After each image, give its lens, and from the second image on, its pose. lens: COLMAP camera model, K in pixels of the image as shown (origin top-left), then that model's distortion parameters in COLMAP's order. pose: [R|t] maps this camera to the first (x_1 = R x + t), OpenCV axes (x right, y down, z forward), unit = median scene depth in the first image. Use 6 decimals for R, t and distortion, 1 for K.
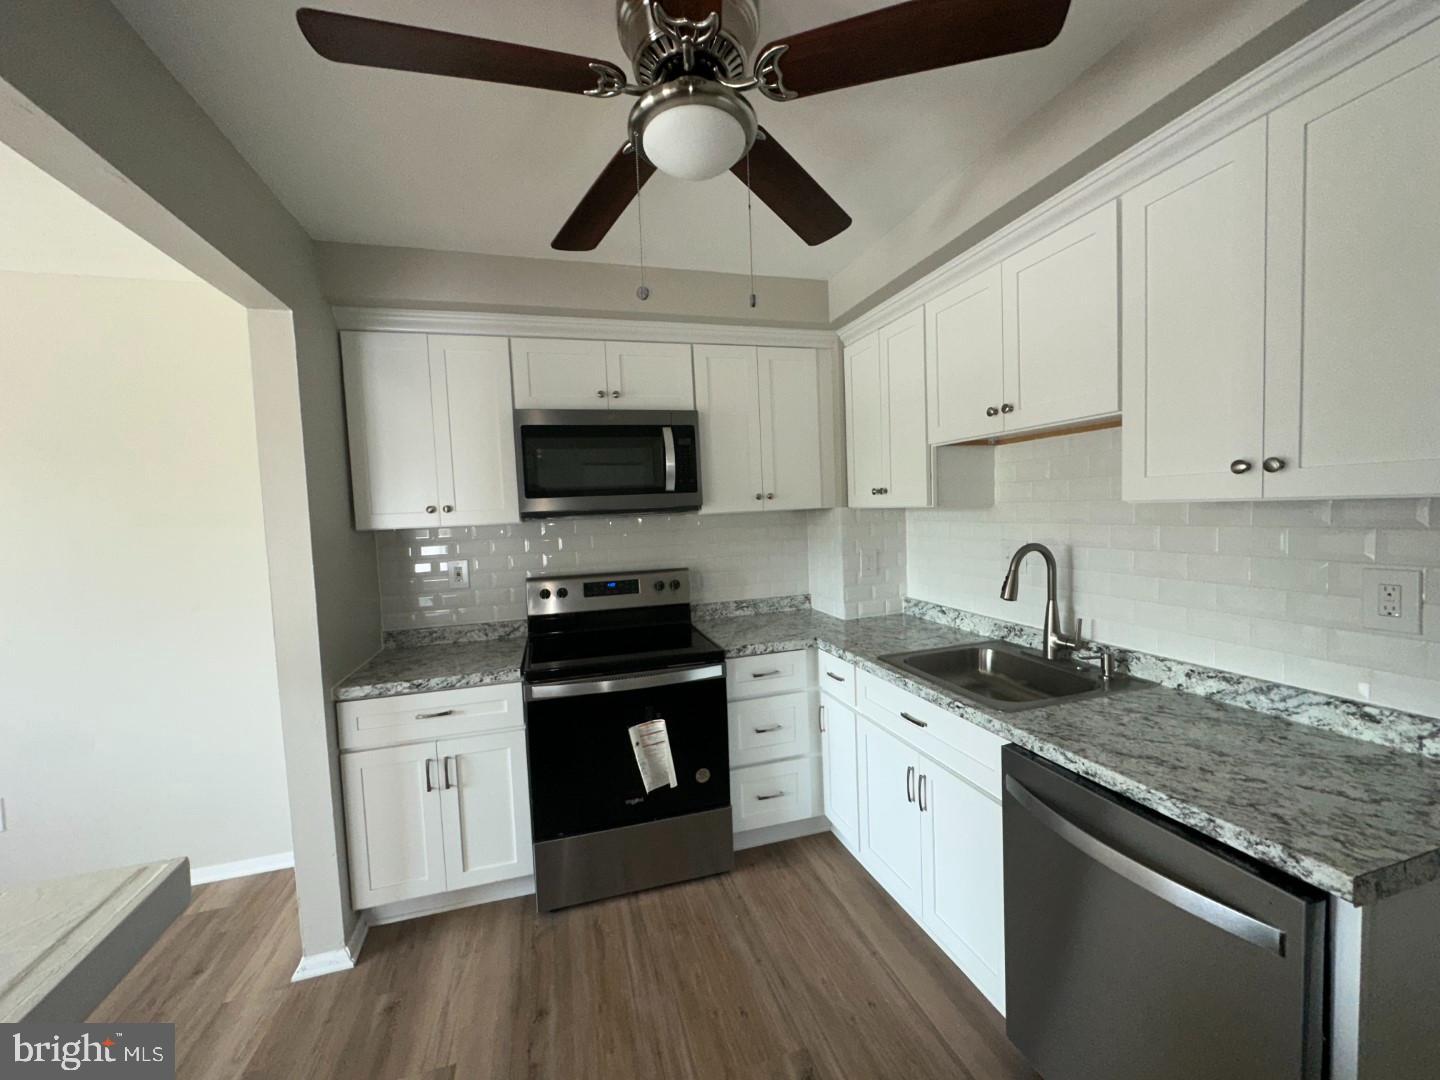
lens RADIAL K [[575.2, 0, 717.7], [0, 575.2, 540.7], [0, 0, 1]] dist [-0.002373, 0.000867]
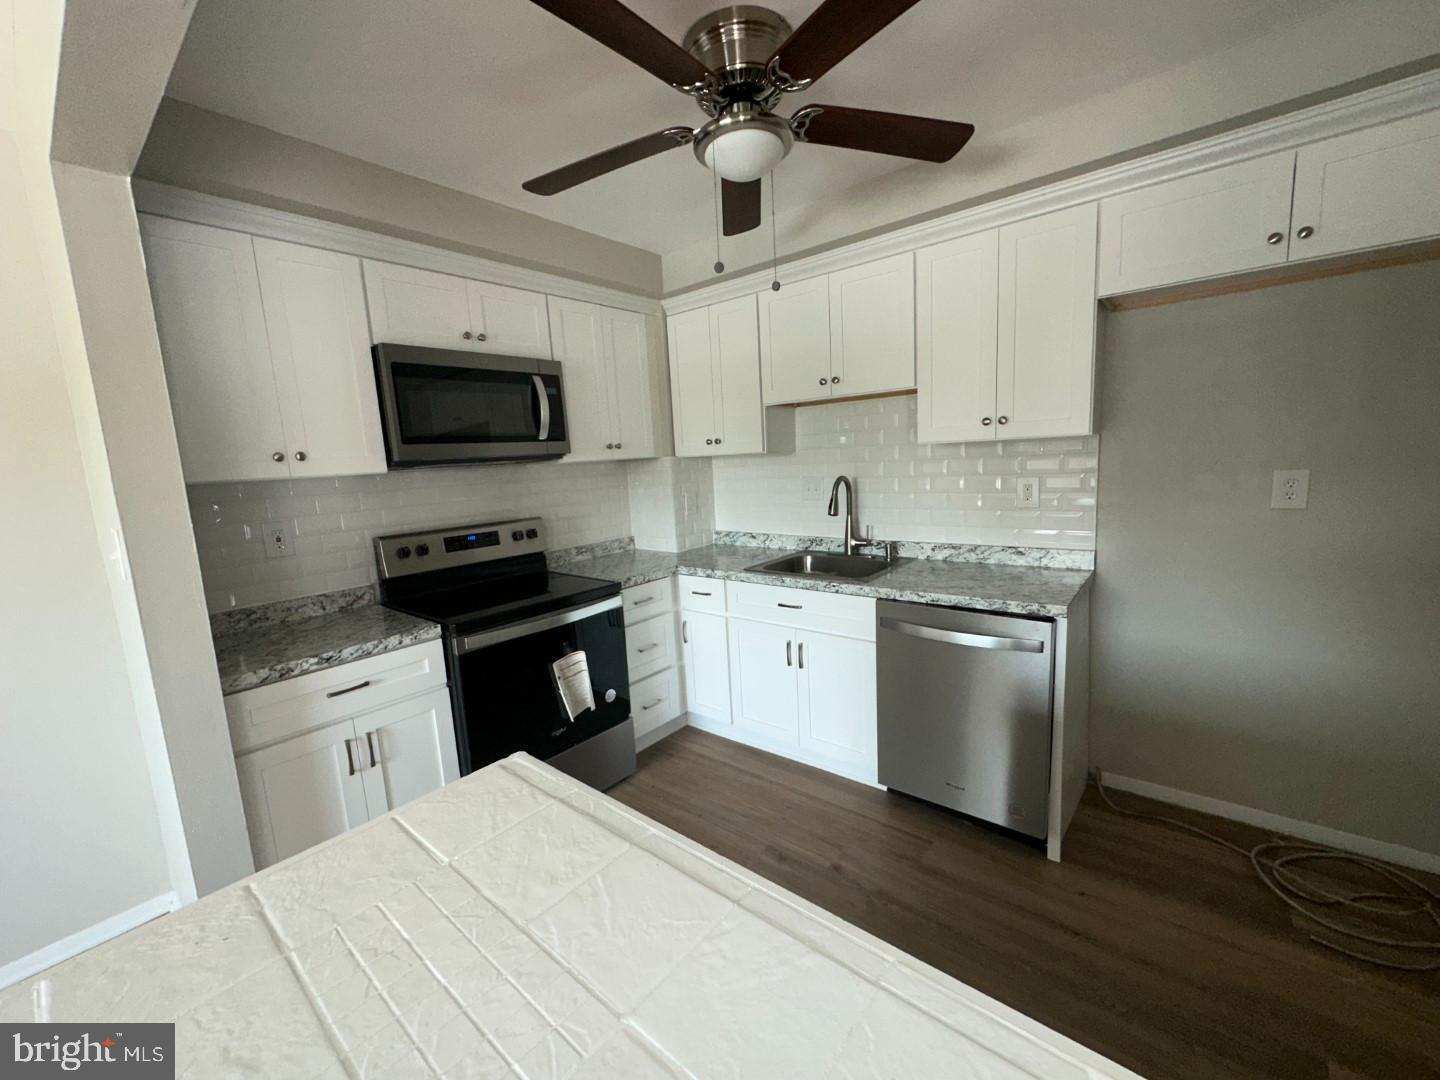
lens RADIAL K [[575.2, 0, 717.7], [0, 575.2, 540.7], [0, 0, 1]] dist [-0.002373, 0.000867]
pose [[0.831566, -0.084597, 0.548946, -0.434454], [0.051440, 0.995815, 0.075539, 0.034538], [-0.553040, -0.034578, 0.832437, -0.033793]]
